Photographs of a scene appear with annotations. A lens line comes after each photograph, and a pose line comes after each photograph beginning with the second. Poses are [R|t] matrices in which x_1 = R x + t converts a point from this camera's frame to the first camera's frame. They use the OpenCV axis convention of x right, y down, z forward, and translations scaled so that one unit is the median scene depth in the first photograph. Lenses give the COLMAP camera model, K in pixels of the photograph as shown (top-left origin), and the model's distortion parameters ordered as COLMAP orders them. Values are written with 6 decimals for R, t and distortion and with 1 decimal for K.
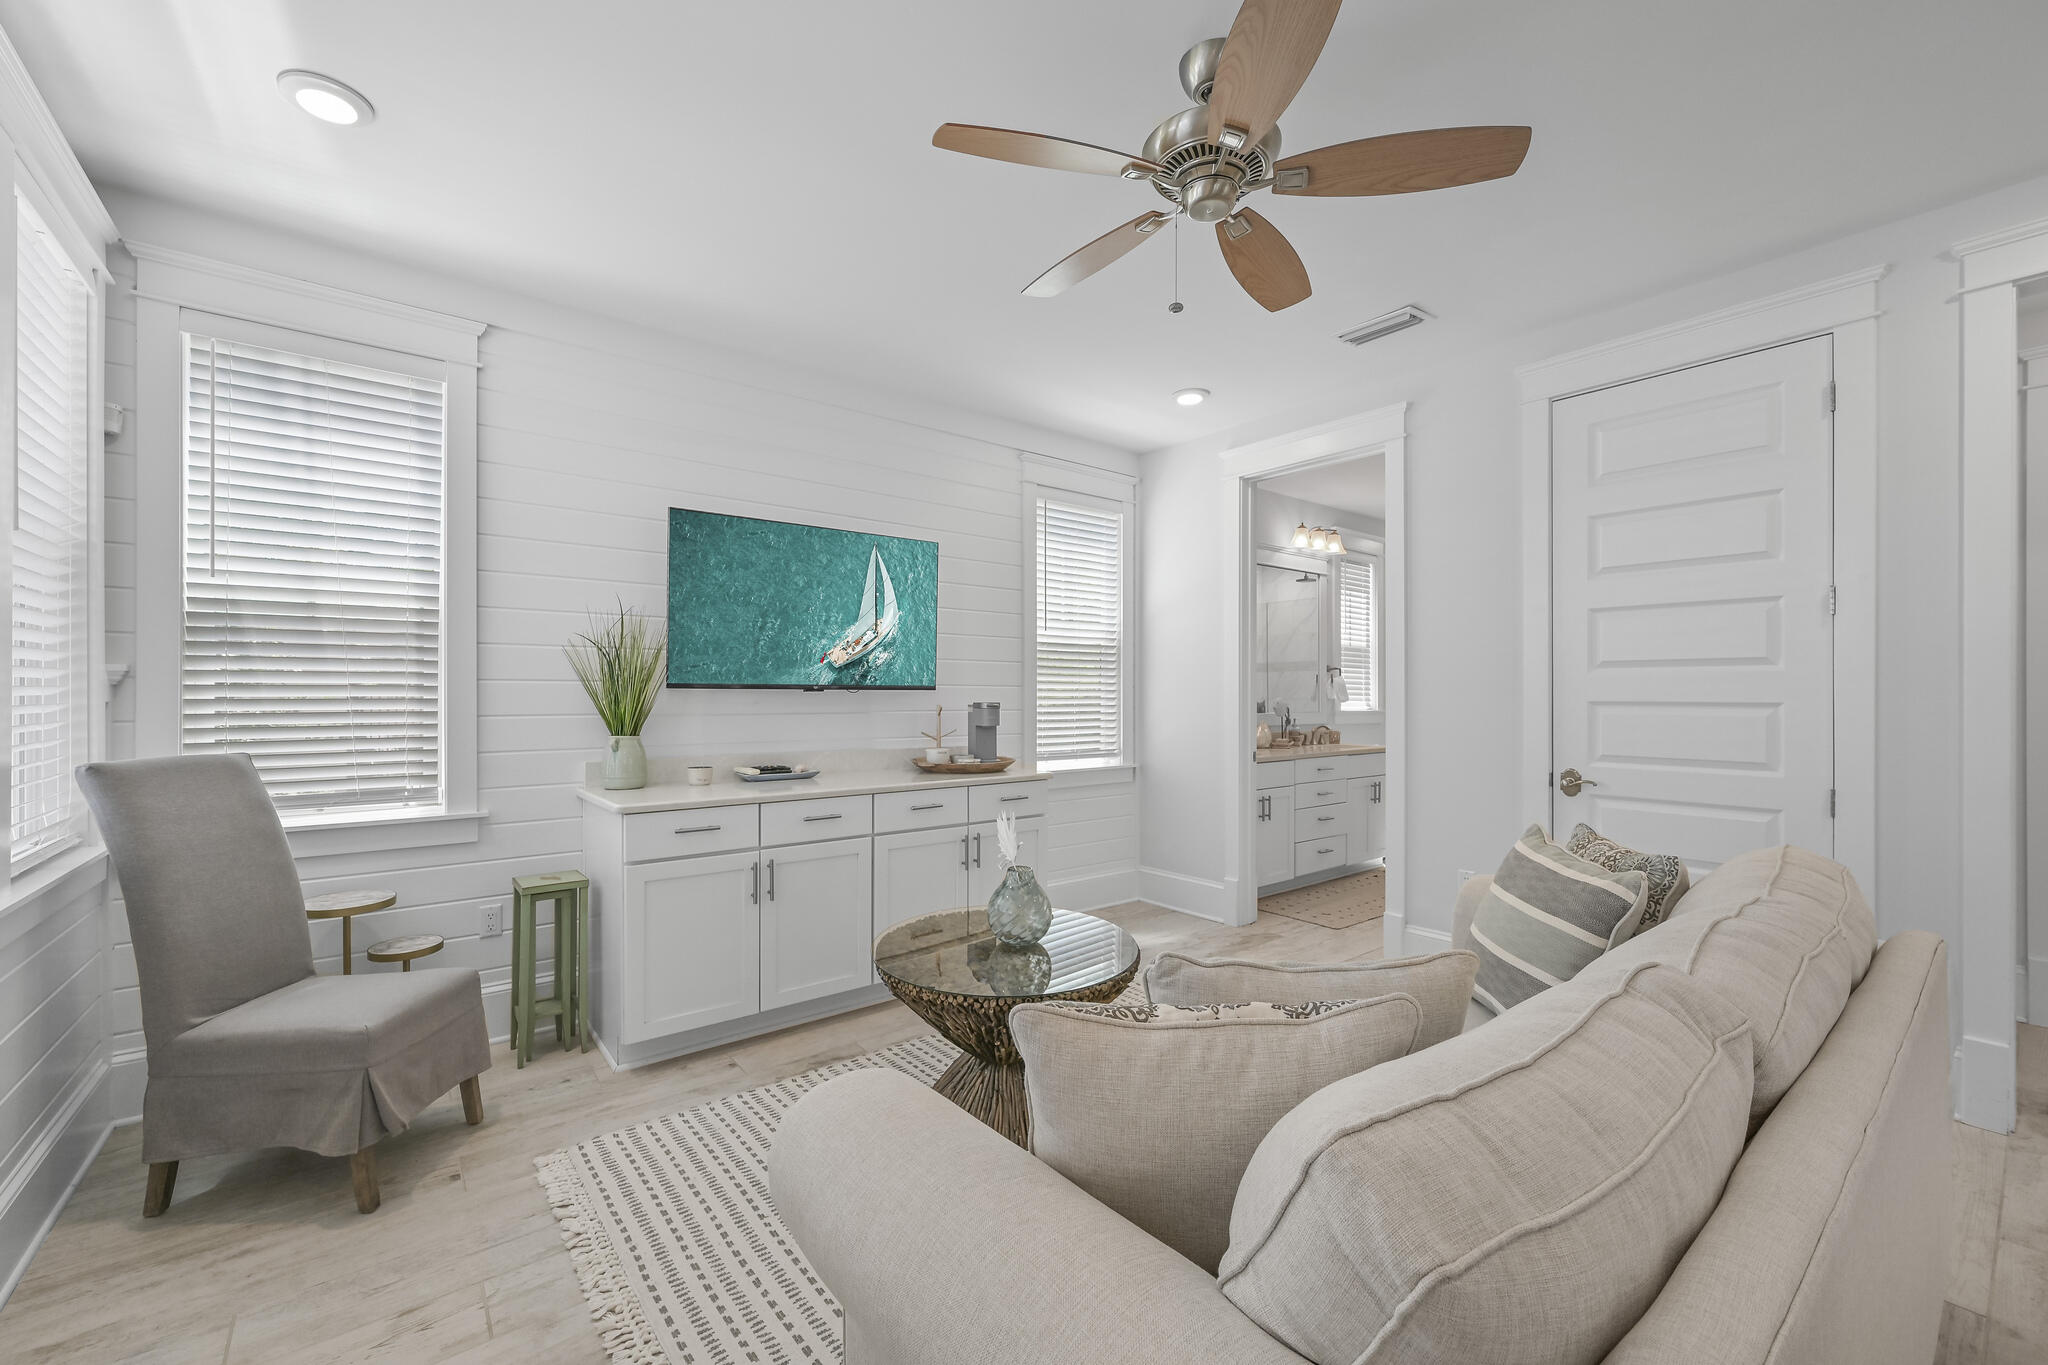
lens RADIAL K [[840.3, 0, 1029.6], [0, 840.3, 691.9], [0, 0, 1]] dist [-0.001503, -0.000481]
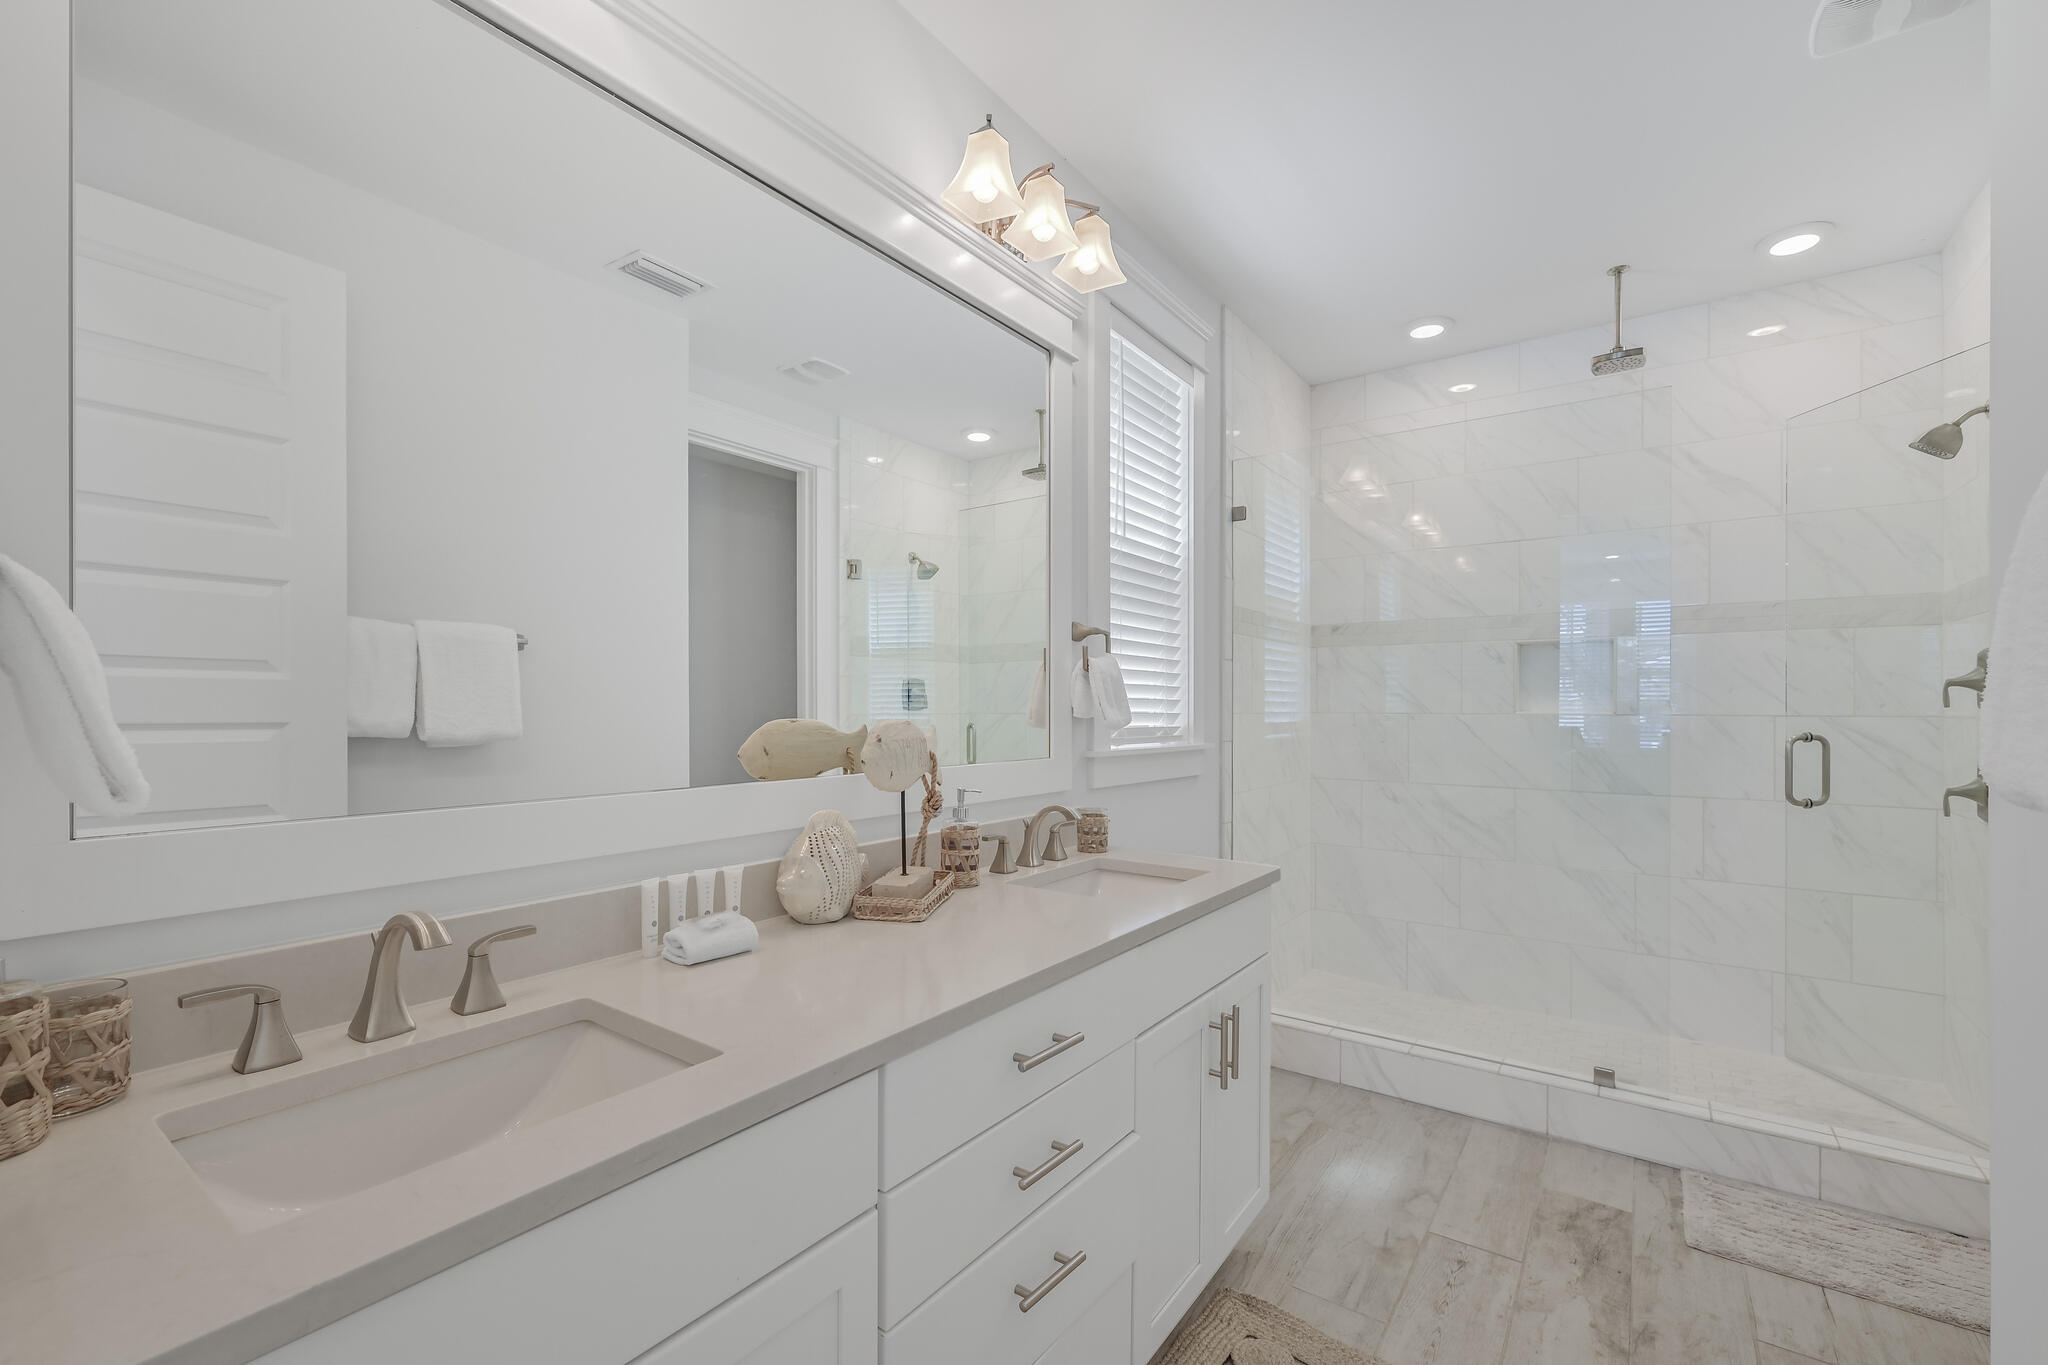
lens RADIAL K [[840.3, 0, 1024.2], [0, 840.3, 700.0], [0, 0, 1]] dist [-0.001503, -0.000481]
pose [[0.967139, 0.001484, 0.254243, 0.254032], [0.000913, 0.999956, -0.009308, 0.003611], [-0.254246, 0.009234, 0.967096, 0.690653]]
